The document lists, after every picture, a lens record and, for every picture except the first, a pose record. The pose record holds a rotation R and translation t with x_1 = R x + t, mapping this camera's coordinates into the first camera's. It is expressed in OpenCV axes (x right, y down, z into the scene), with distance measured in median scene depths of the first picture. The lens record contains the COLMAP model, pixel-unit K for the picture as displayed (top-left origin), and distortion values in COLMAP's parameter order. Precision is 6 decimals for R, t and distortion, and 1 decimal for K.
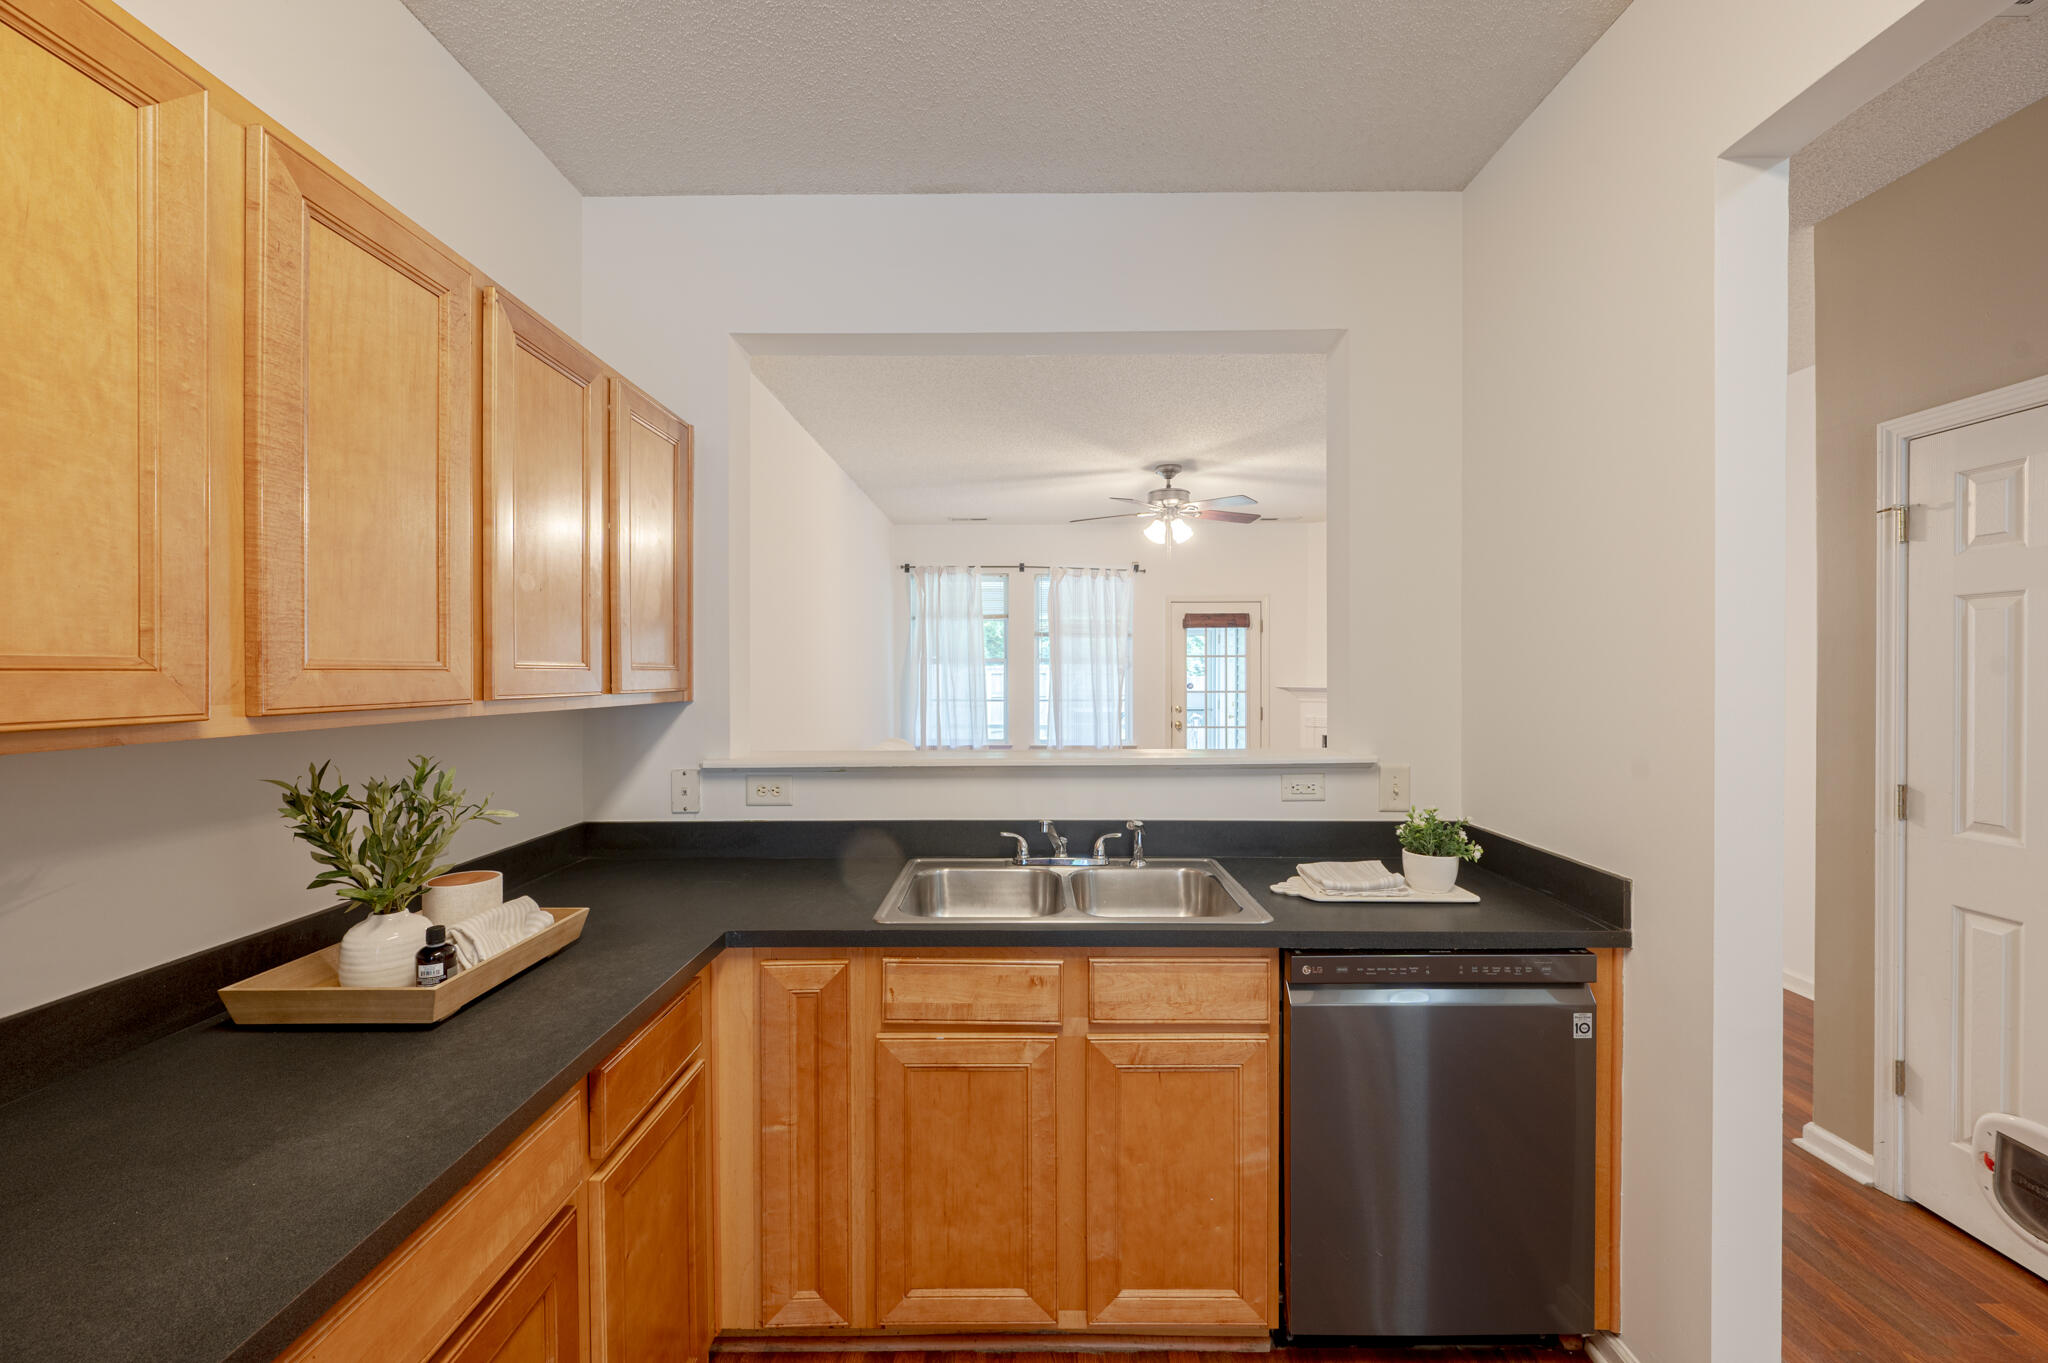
lens RADIAL K [[804.9, 0, 1032.8], [0, 804.9, 677.5], [0, 0, 1]] dist [0.000559, -0.000123]
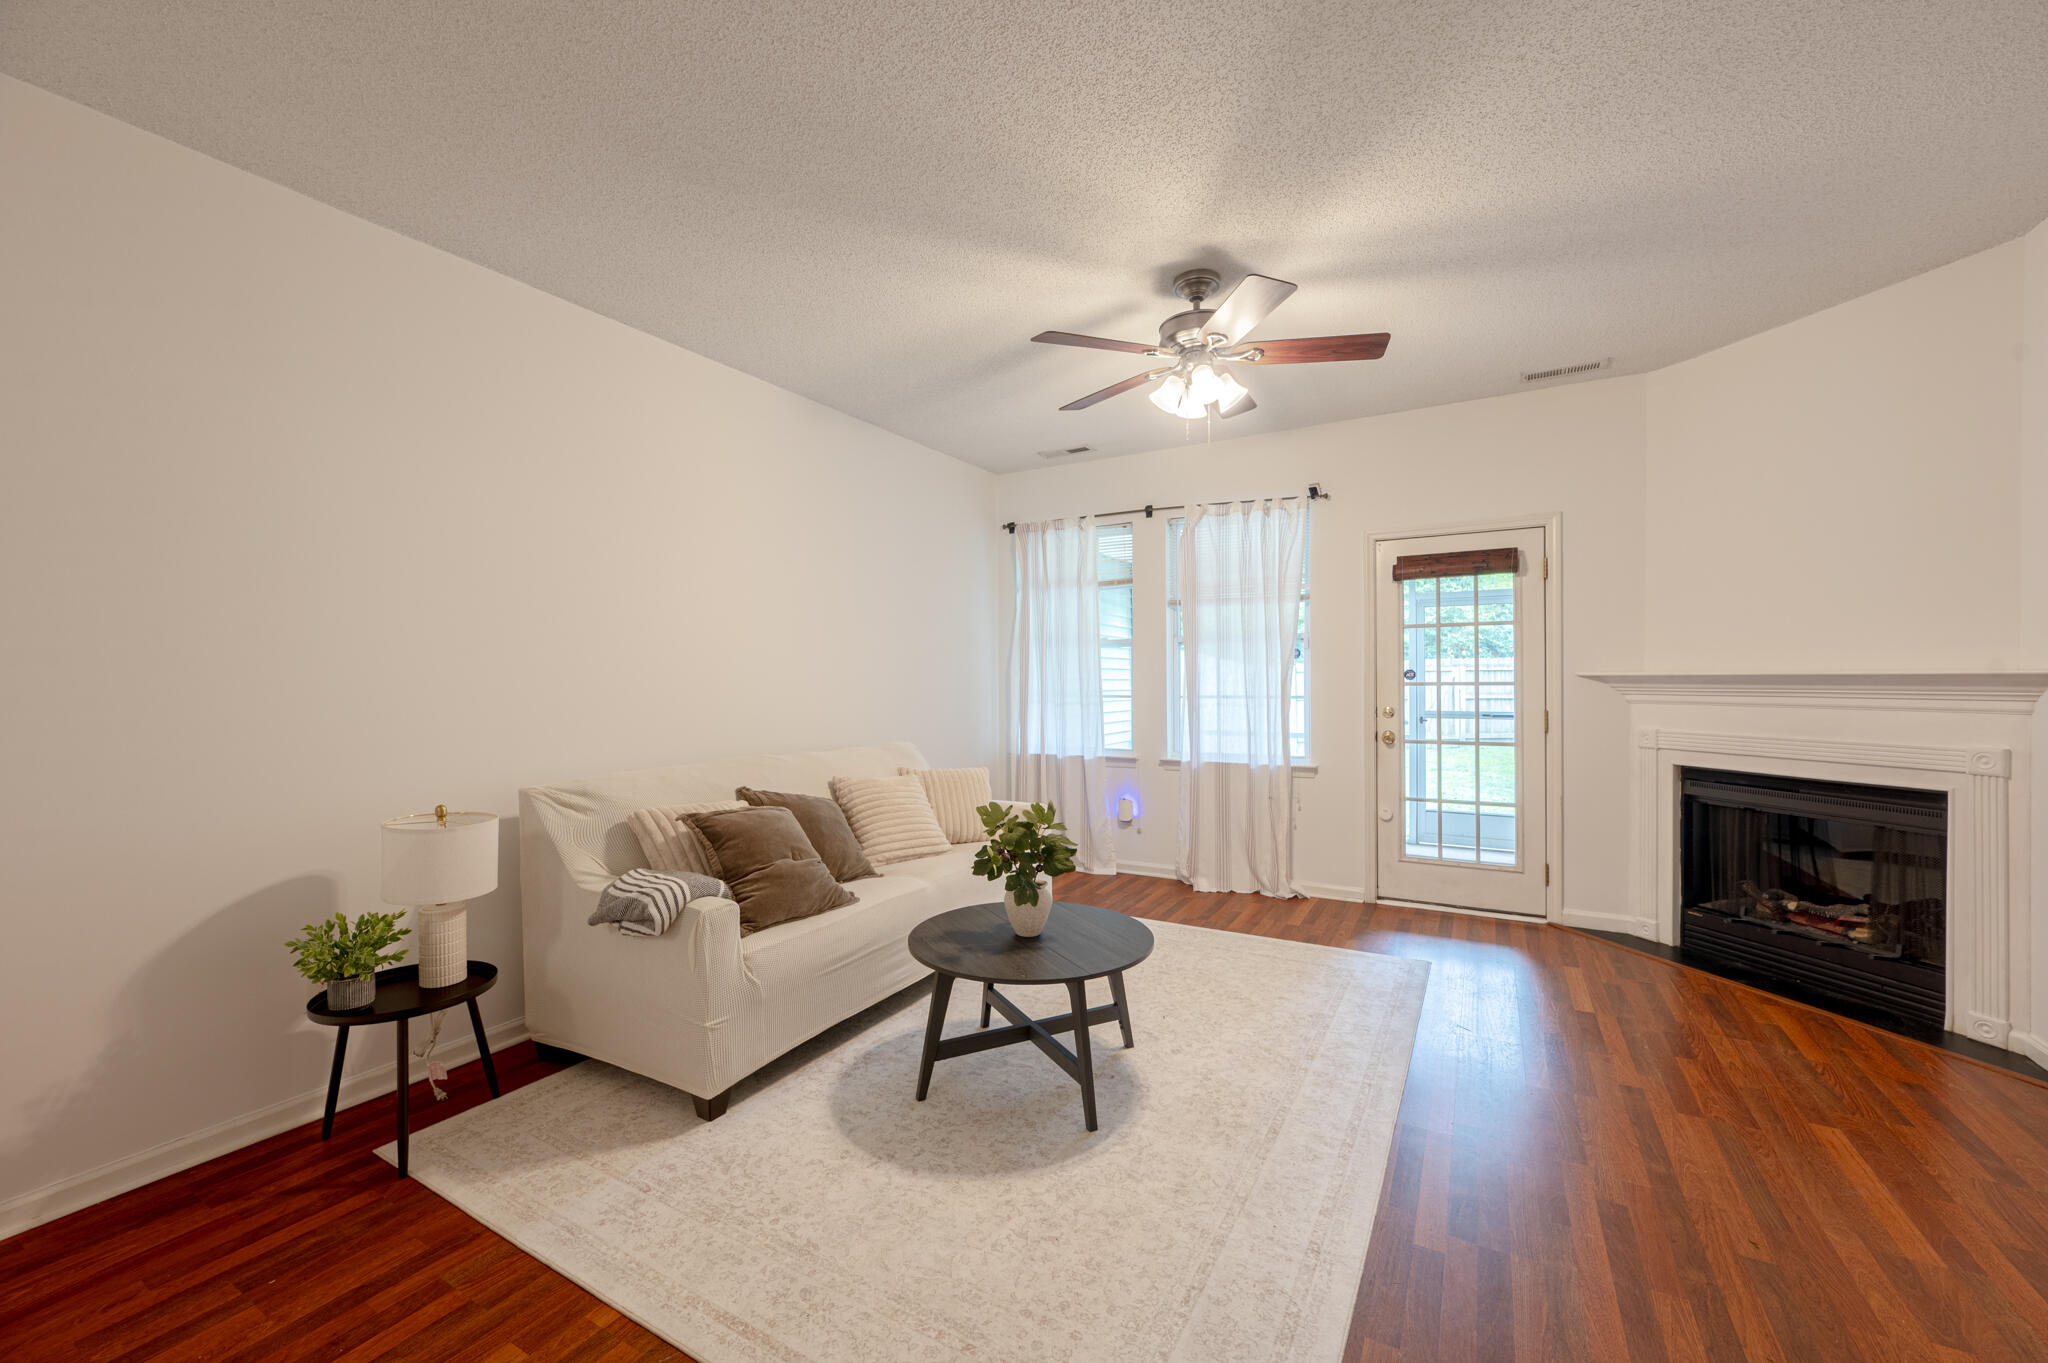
lens RADIAL K [[804.9, 0, 1029.1], [0, 804.9, 681.0], [0, 0, 1]] dist [0.000559, -0.000123]
pose [[0.867820, -0.004858, -0.496855, 0.889312], [0.004083, 0.999988, -0.002646, 0.056841], [0.496862, 0.000268, 0.867829, 1.154253]]
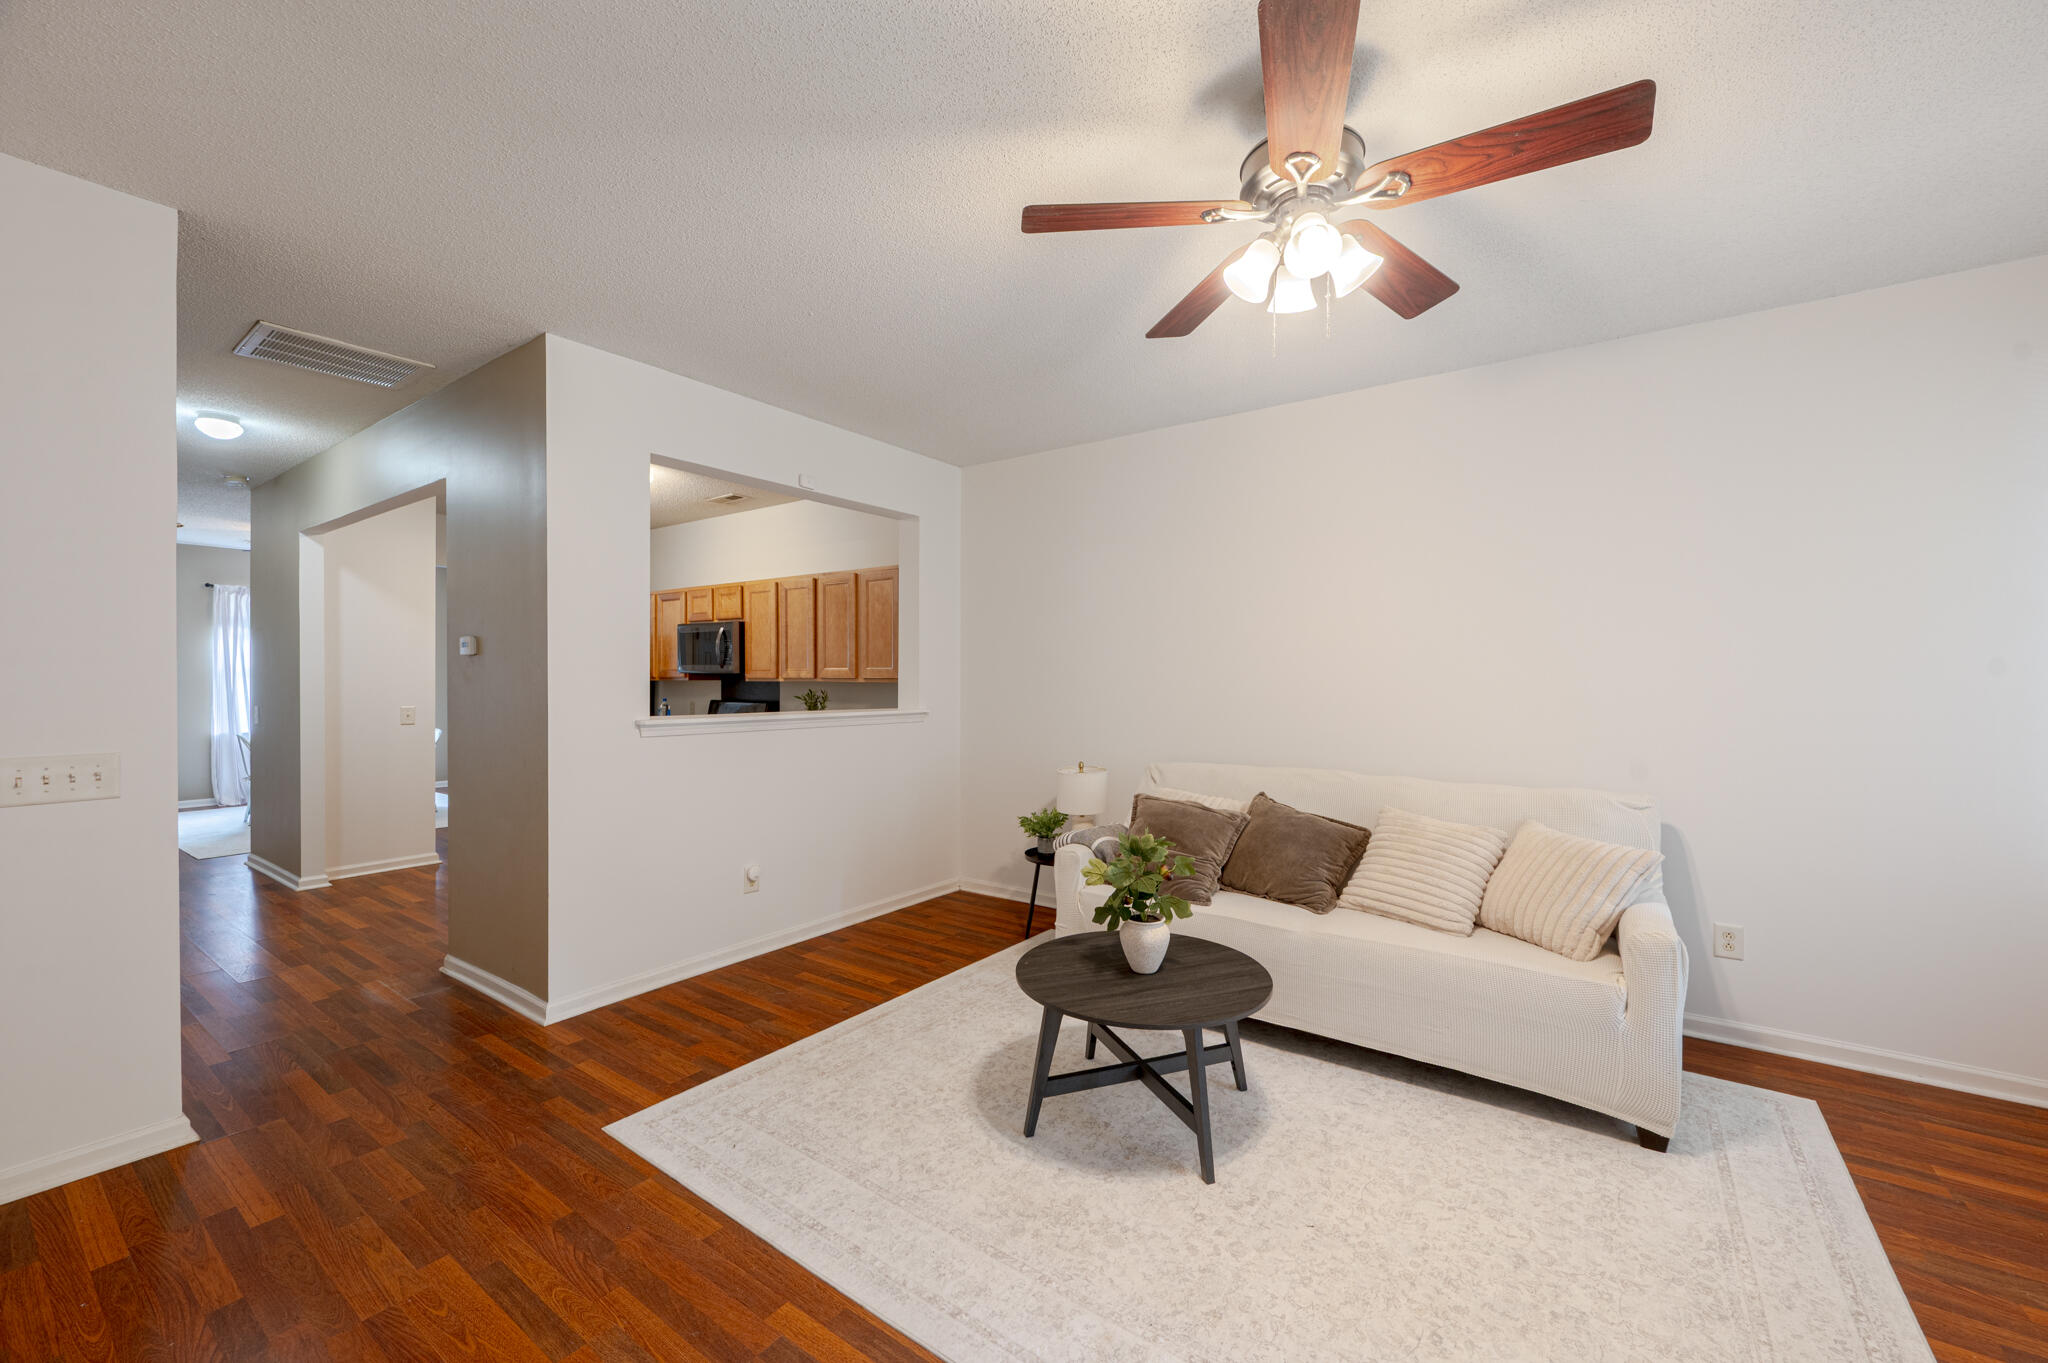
lens RADIAL K [[804.9, 0, 1028.4], [0, 804.9, 681.6], [0, 0, 1]] dist [0.000559, -0.000123]
pose [[-0.582290, 0.002375, -0.812978, 1.367651], [-0.007501, 0.999937, 0.008294, 0.001935], [0.812947, 0.010928, -0.582236, 2.857905]]
